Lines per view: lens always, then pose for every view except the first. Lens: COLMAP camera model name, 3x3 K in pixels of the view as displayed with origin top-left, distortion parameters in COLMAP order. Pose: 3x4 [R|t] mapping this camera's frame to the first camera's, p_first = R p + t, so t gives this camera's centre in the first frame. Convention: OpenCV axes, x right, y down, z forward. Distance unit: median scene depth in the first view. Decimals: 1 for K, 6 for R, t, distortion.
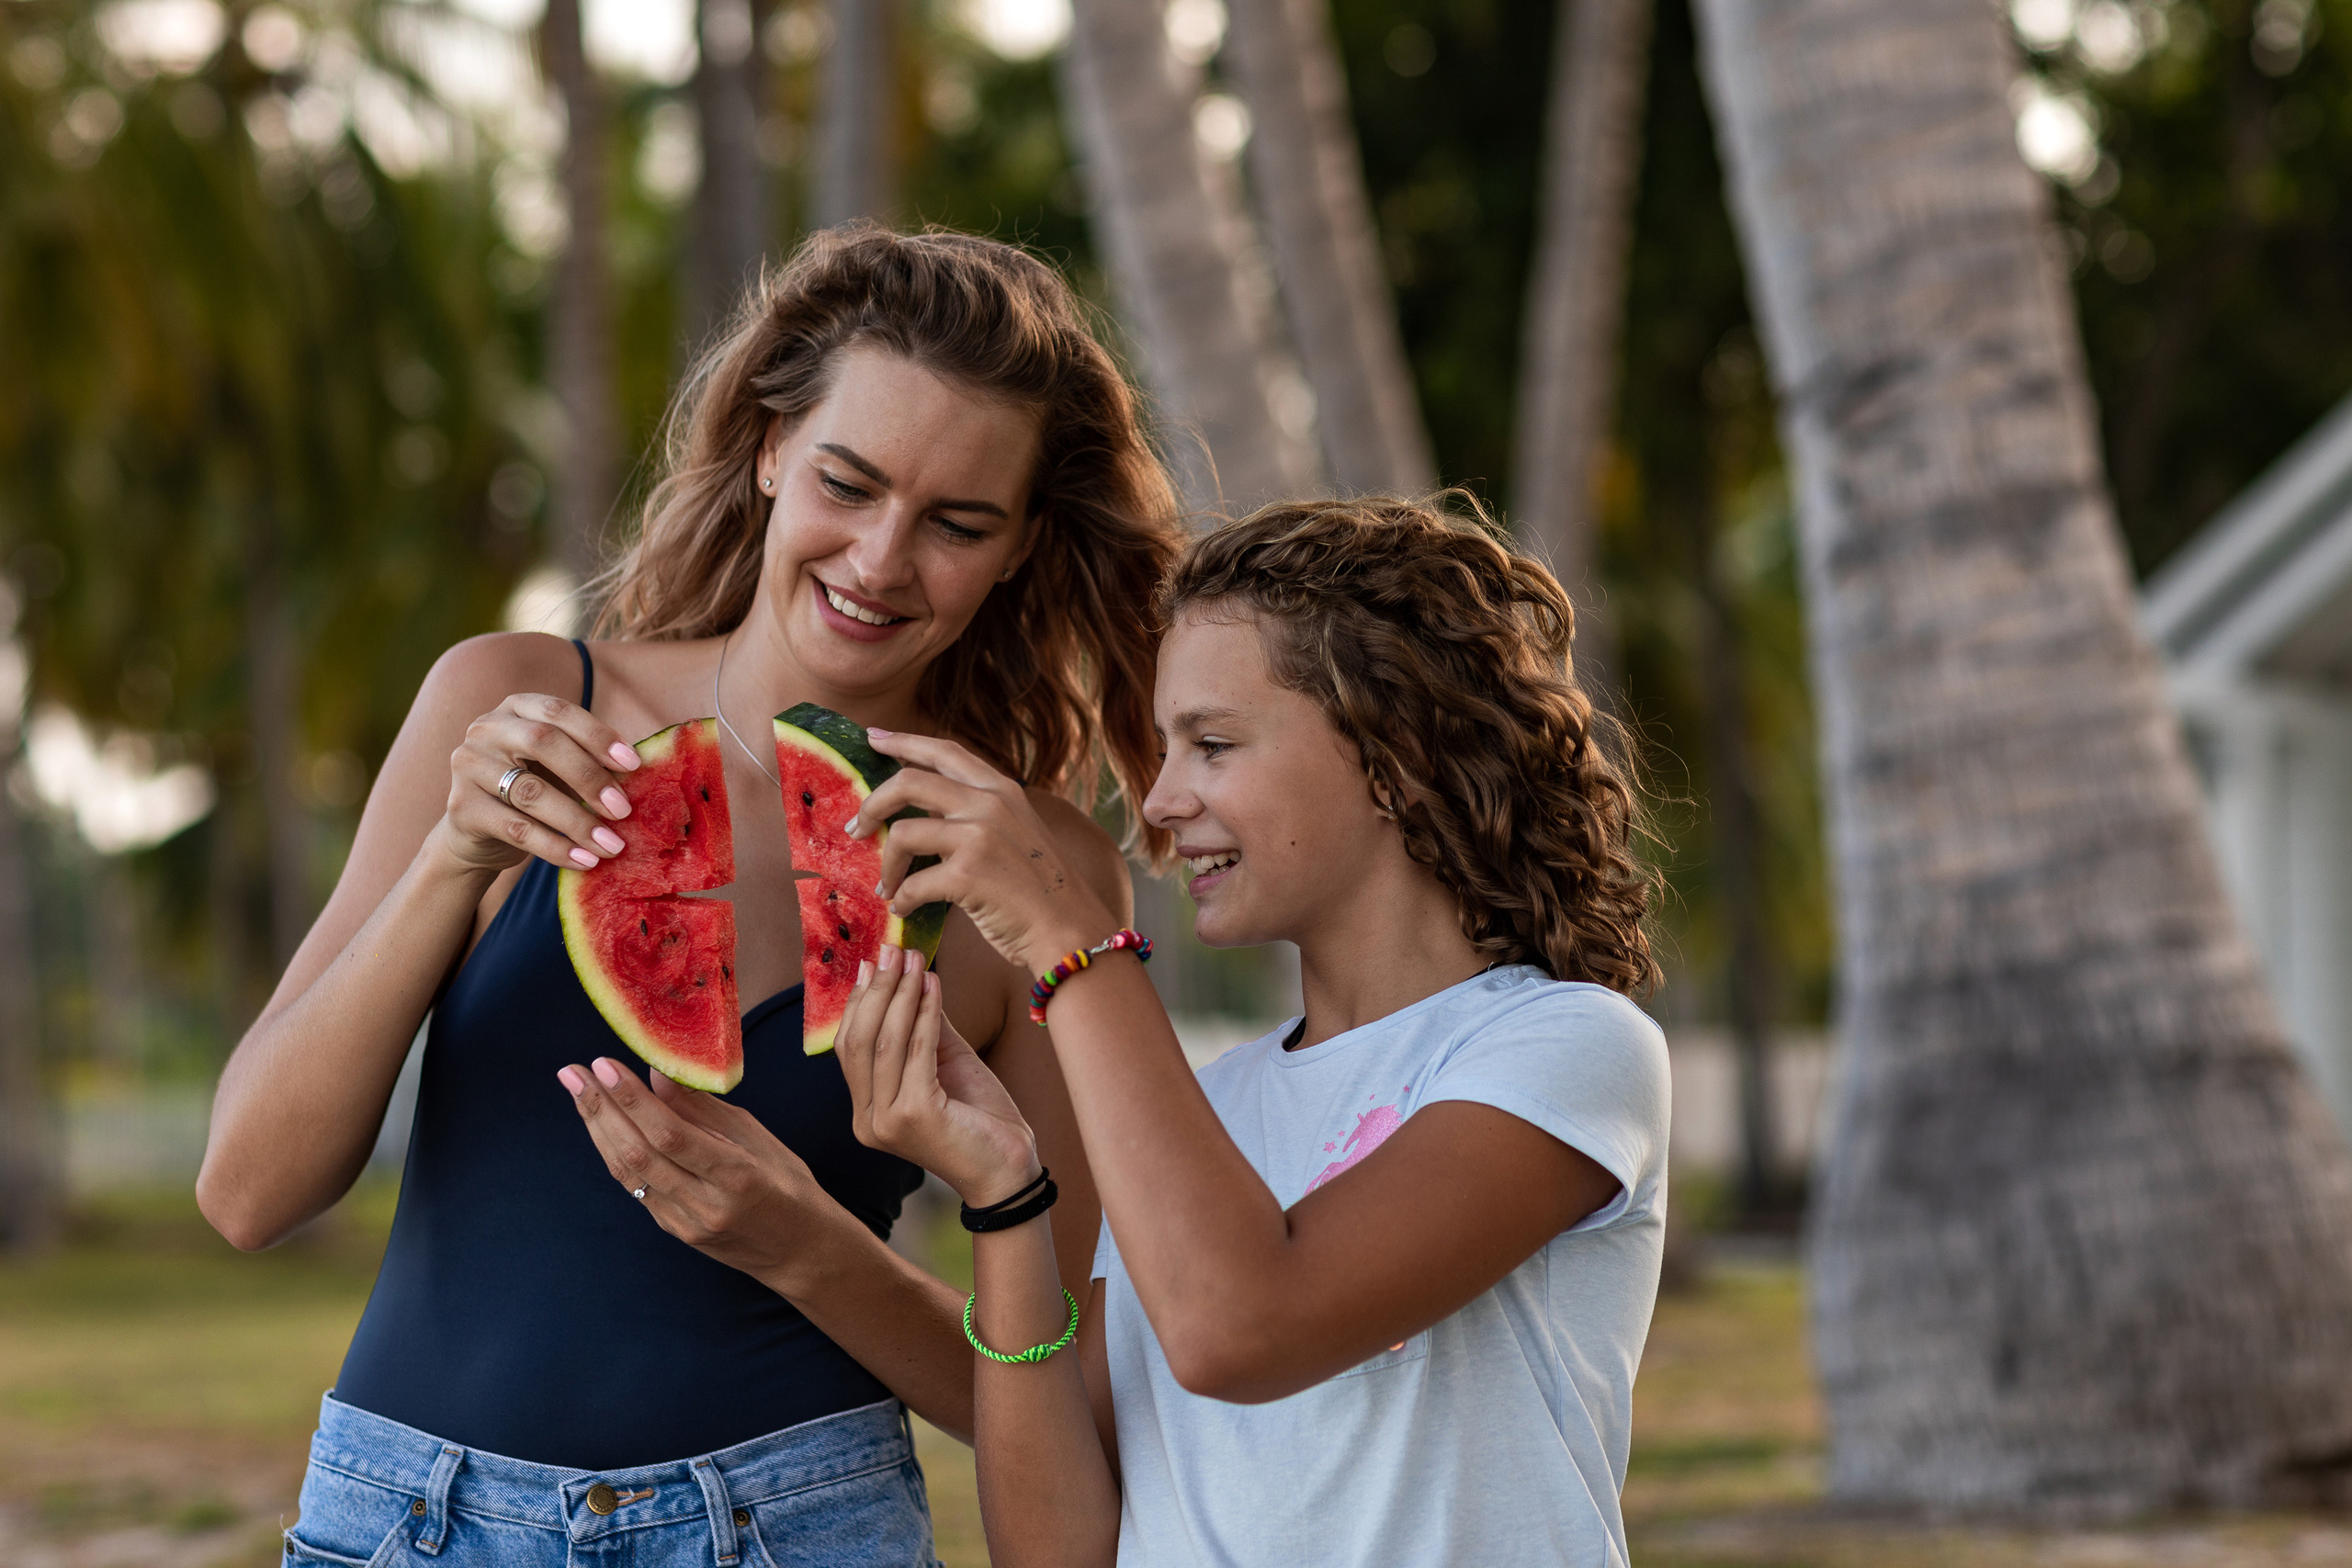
lens RADIAL K [[5844.0, 0, 1185.7], [0, 5844.0, 791.1], [0, 0, 1]] dist [-0.016279, 0.000000]
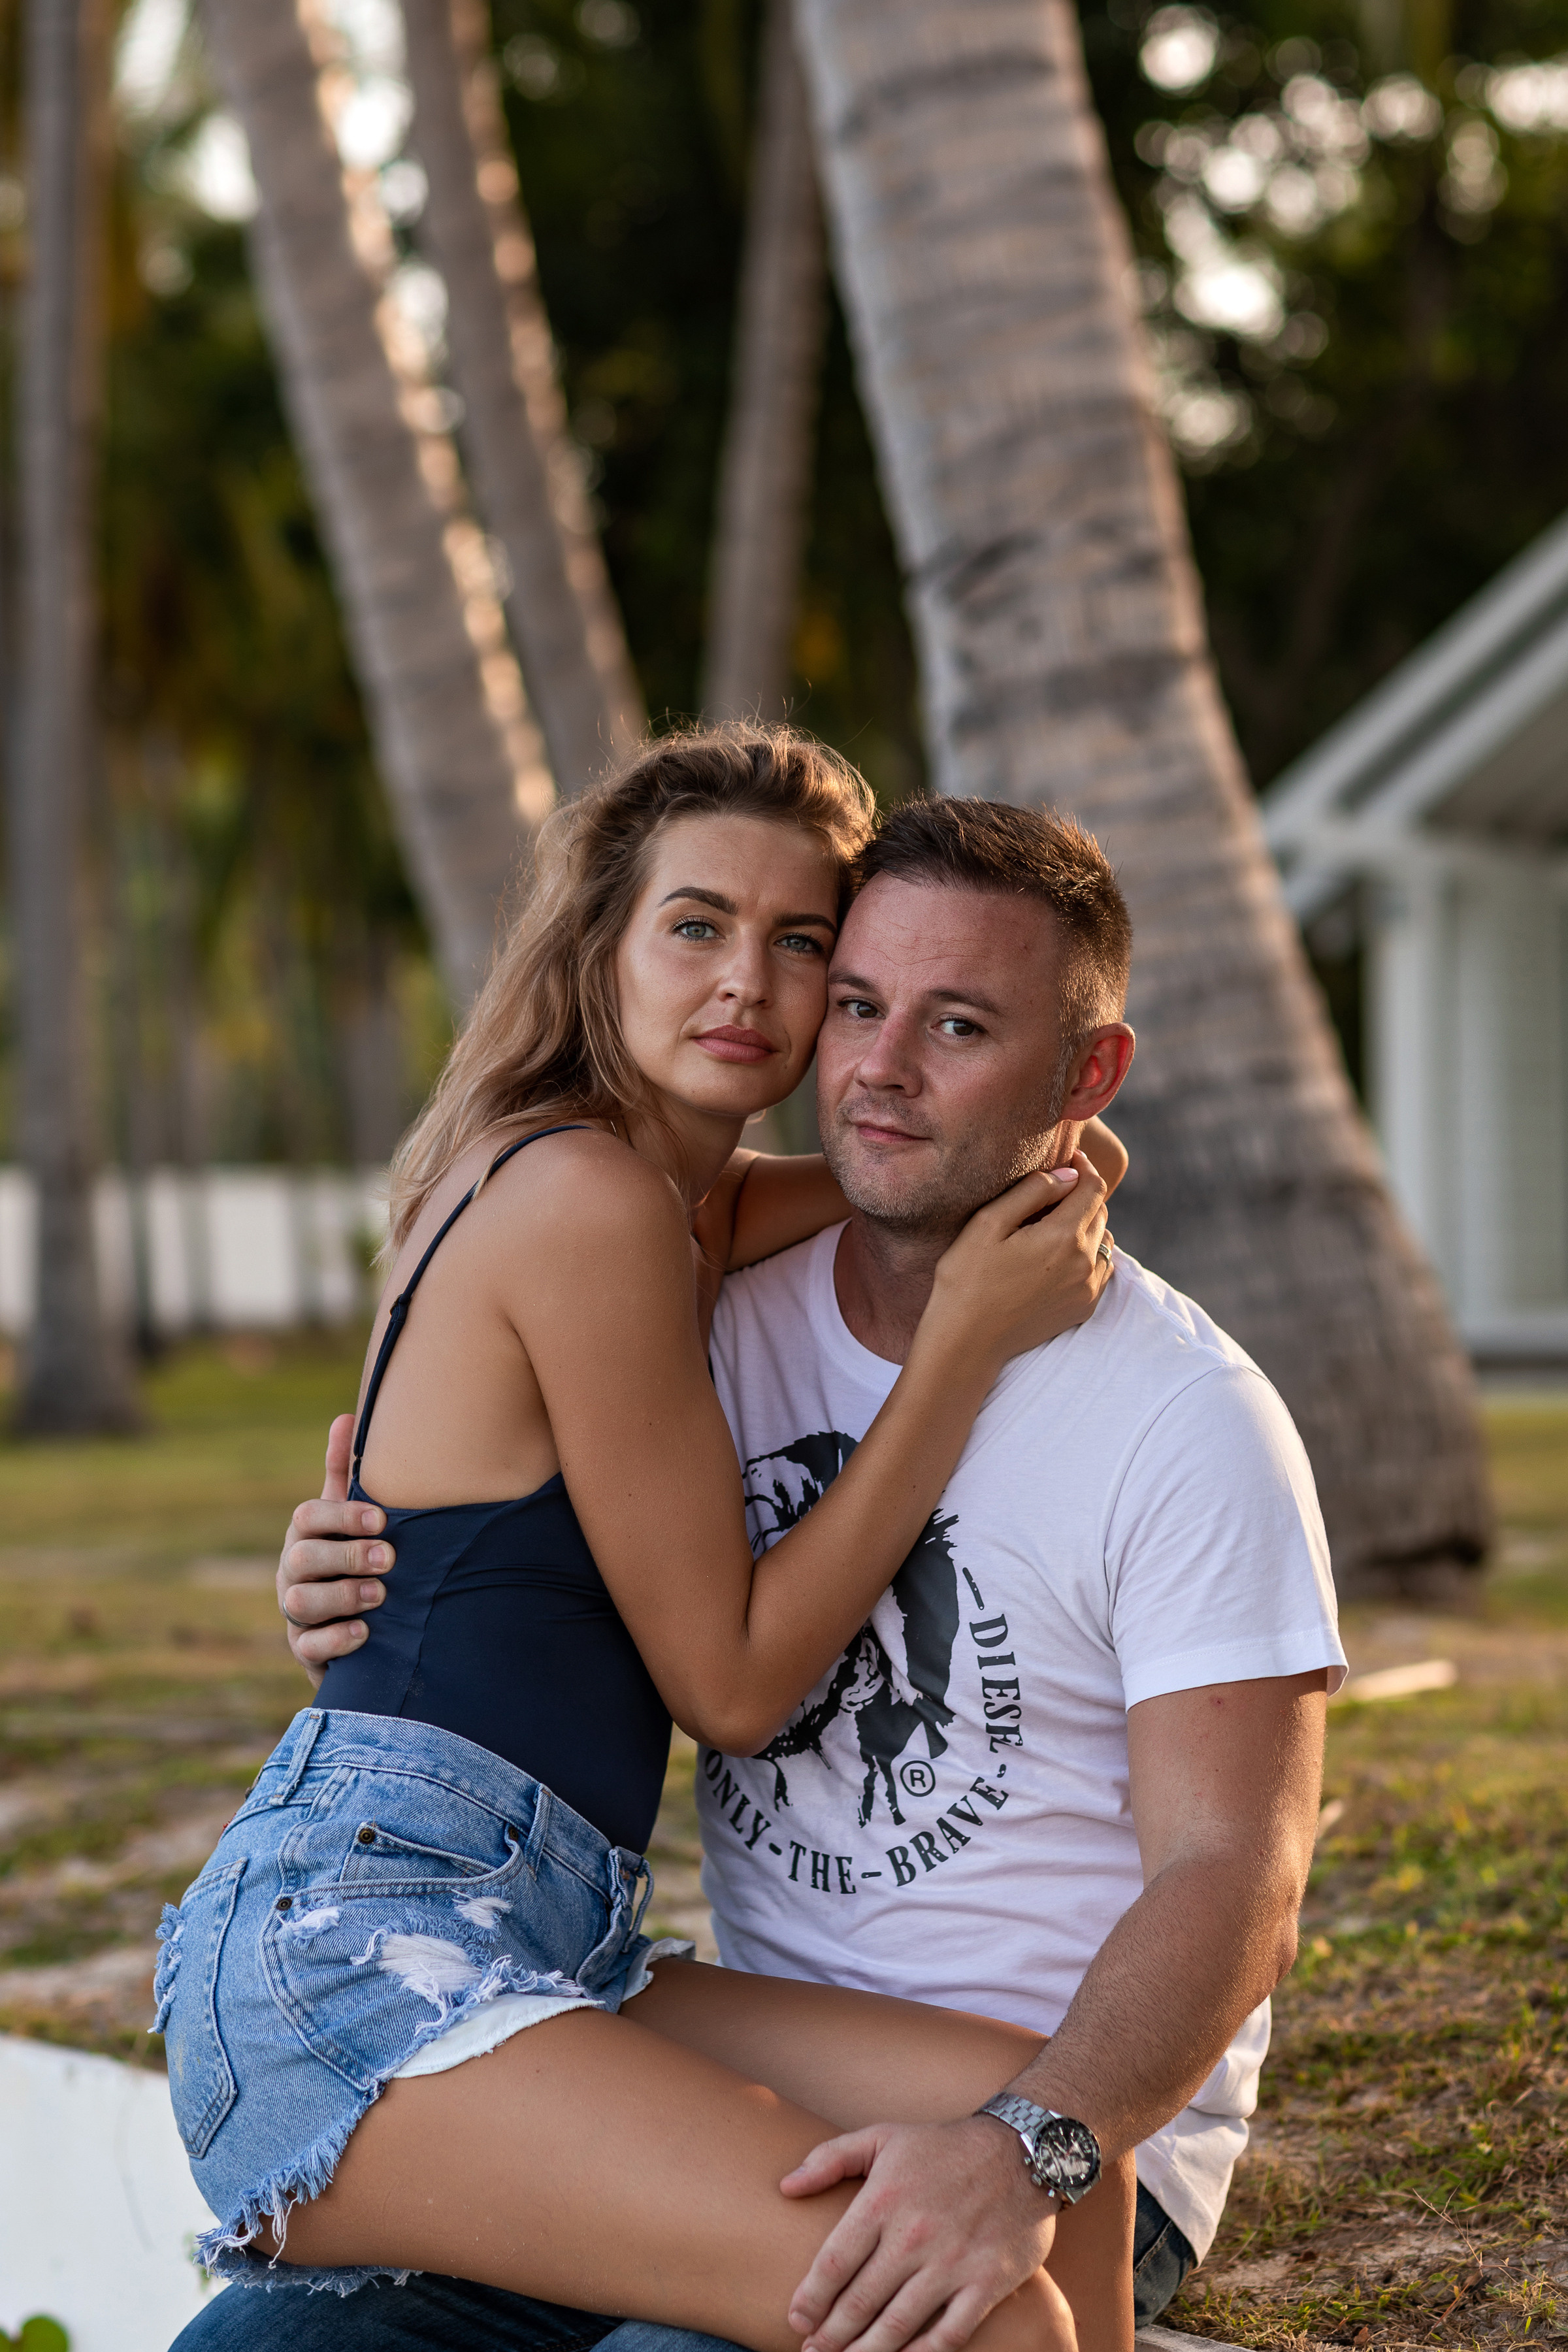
lens RADIAL K [[5844.5, 0, 783.5], [0, 5844.5, 1183.4], [0, 0, 1]] dist [-0.016279, 0.000000]
pose [[0.998198, -0.009290, 0.059278, 0.014884], [0.006805, 0.999095, 0.041976, -0.000912], [-0.059614, -0.041497, 0.997359, -0.070478]]
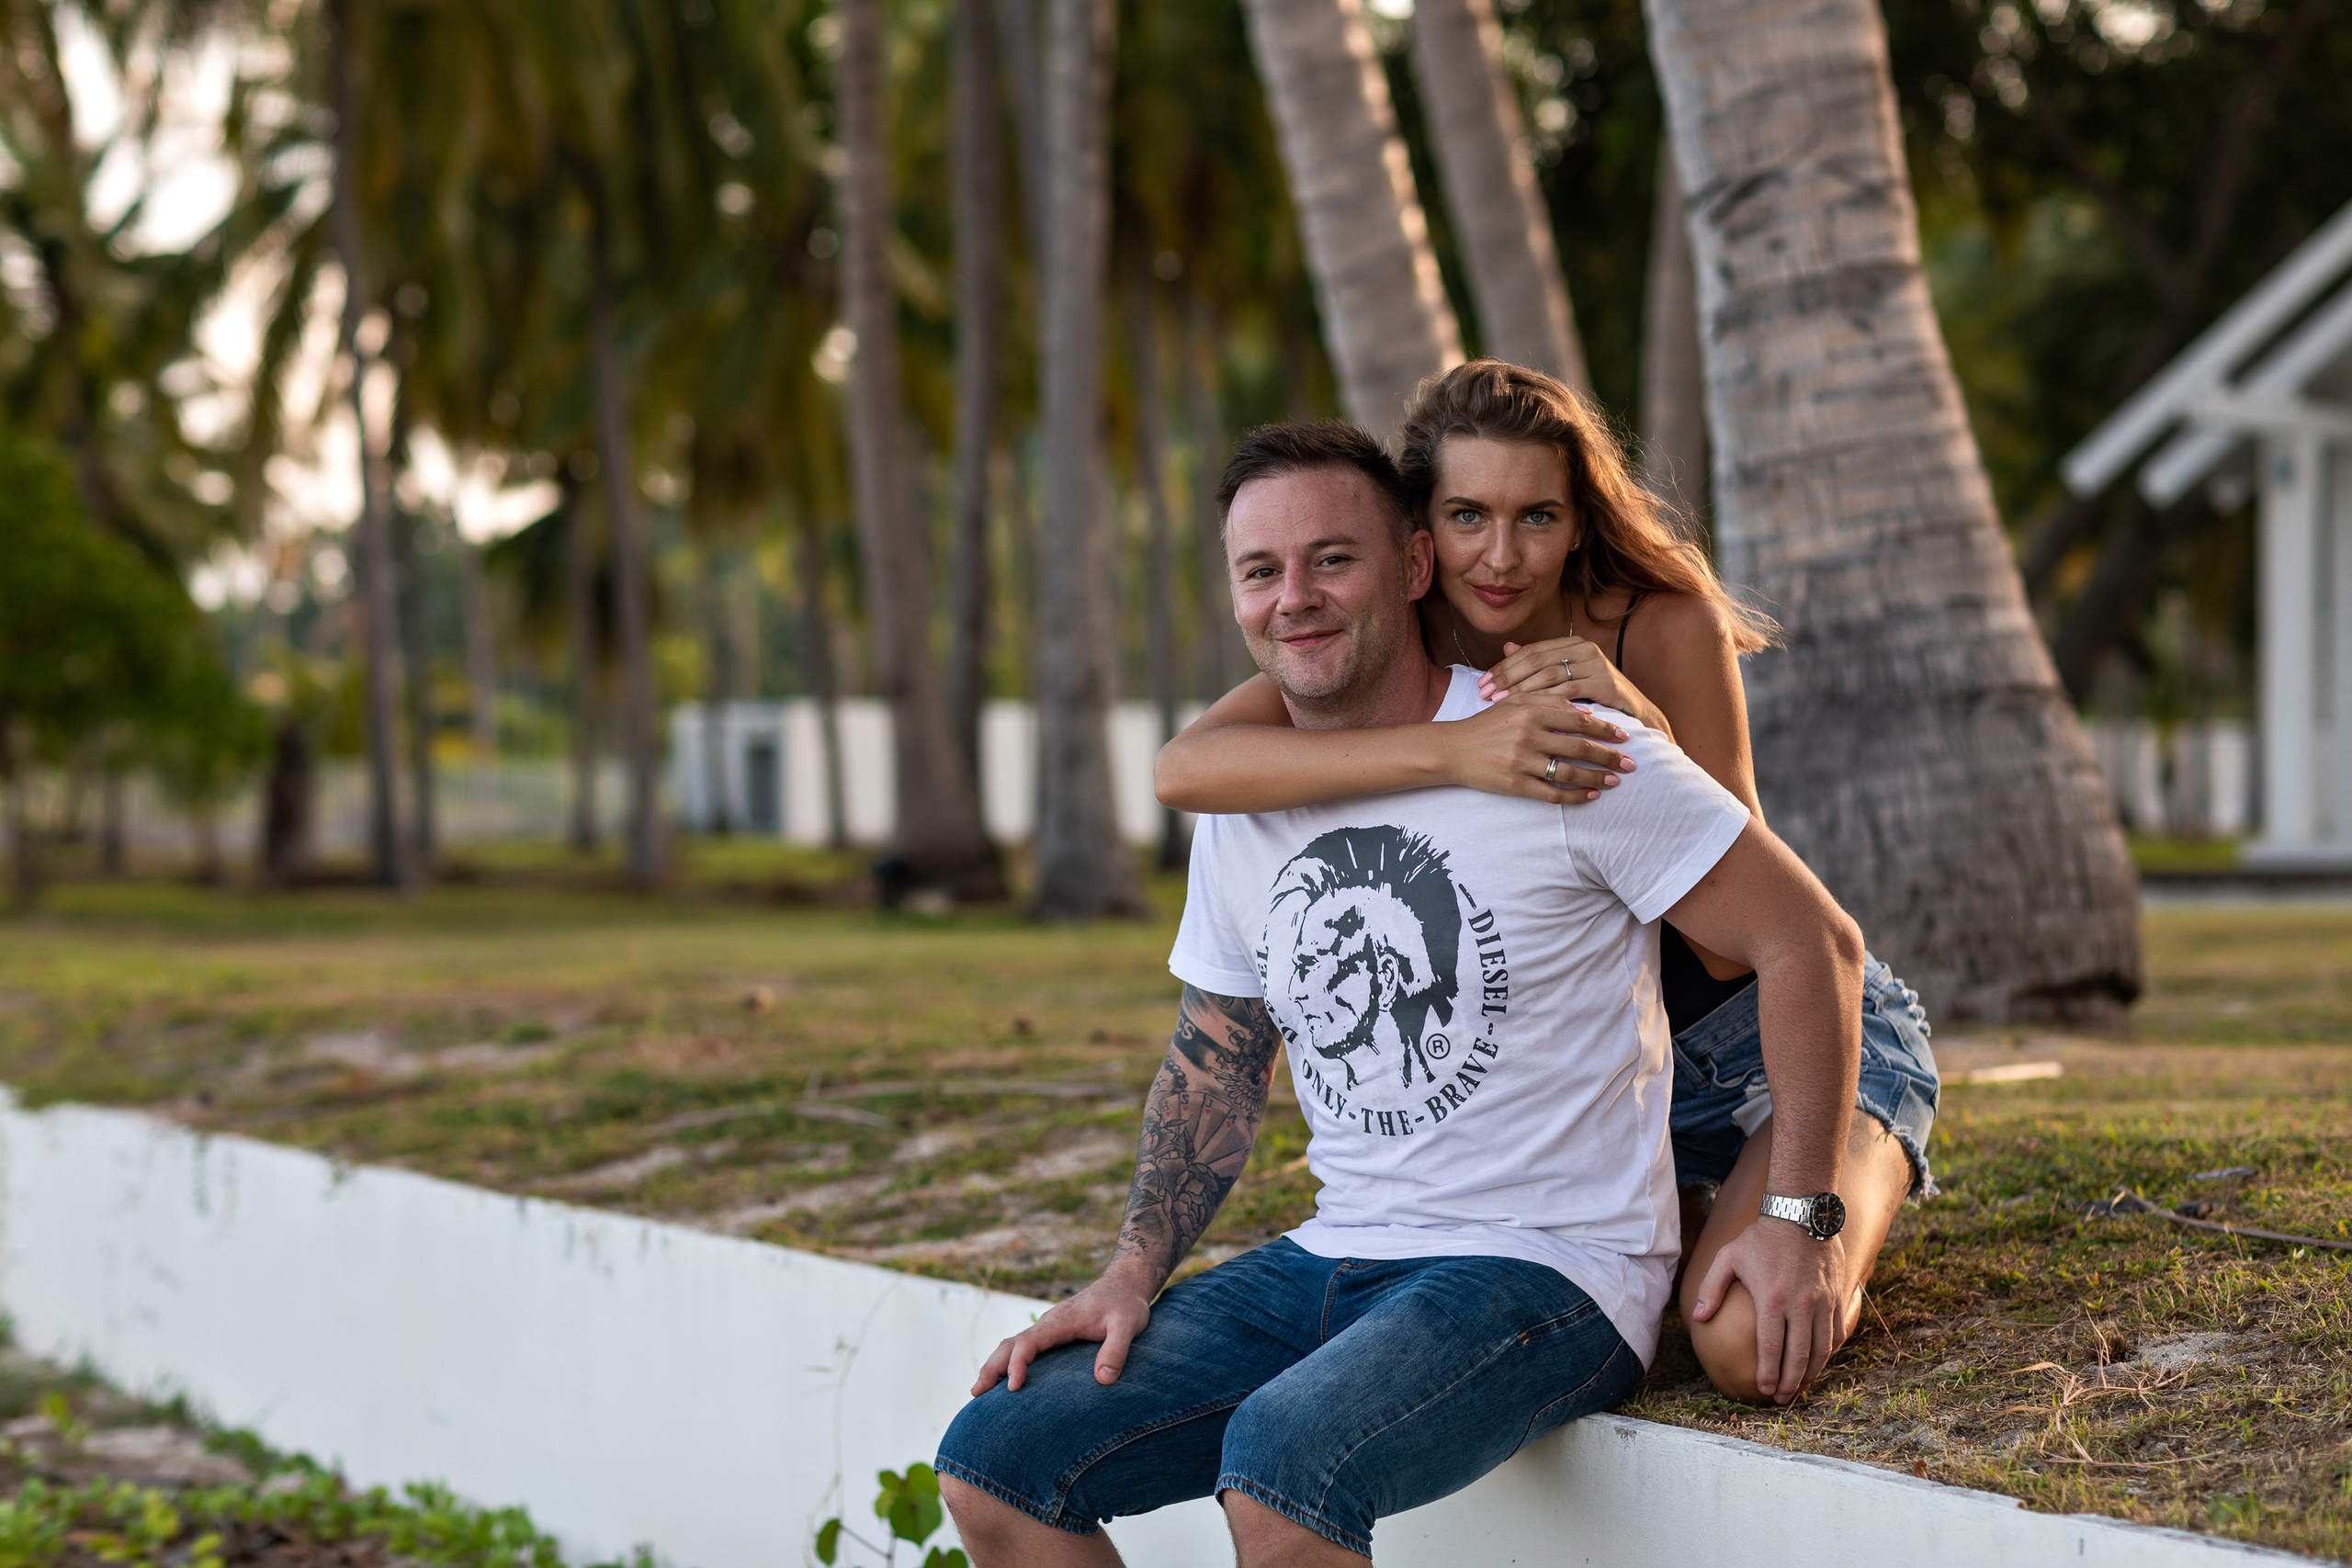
lens RADIAL K [[5844.0, 0, 1167.6], [0, 5844.0, 783.1], [0, 0, 1]] dist [-0.016279, 0.000000]
pose [[0.997796, 0.000128, -0.066358, 0.073103], [0.003170, 0.998764, 0.049605, -0.001108], [0.066282, -0.049706, 0.996562, -0.349337]]
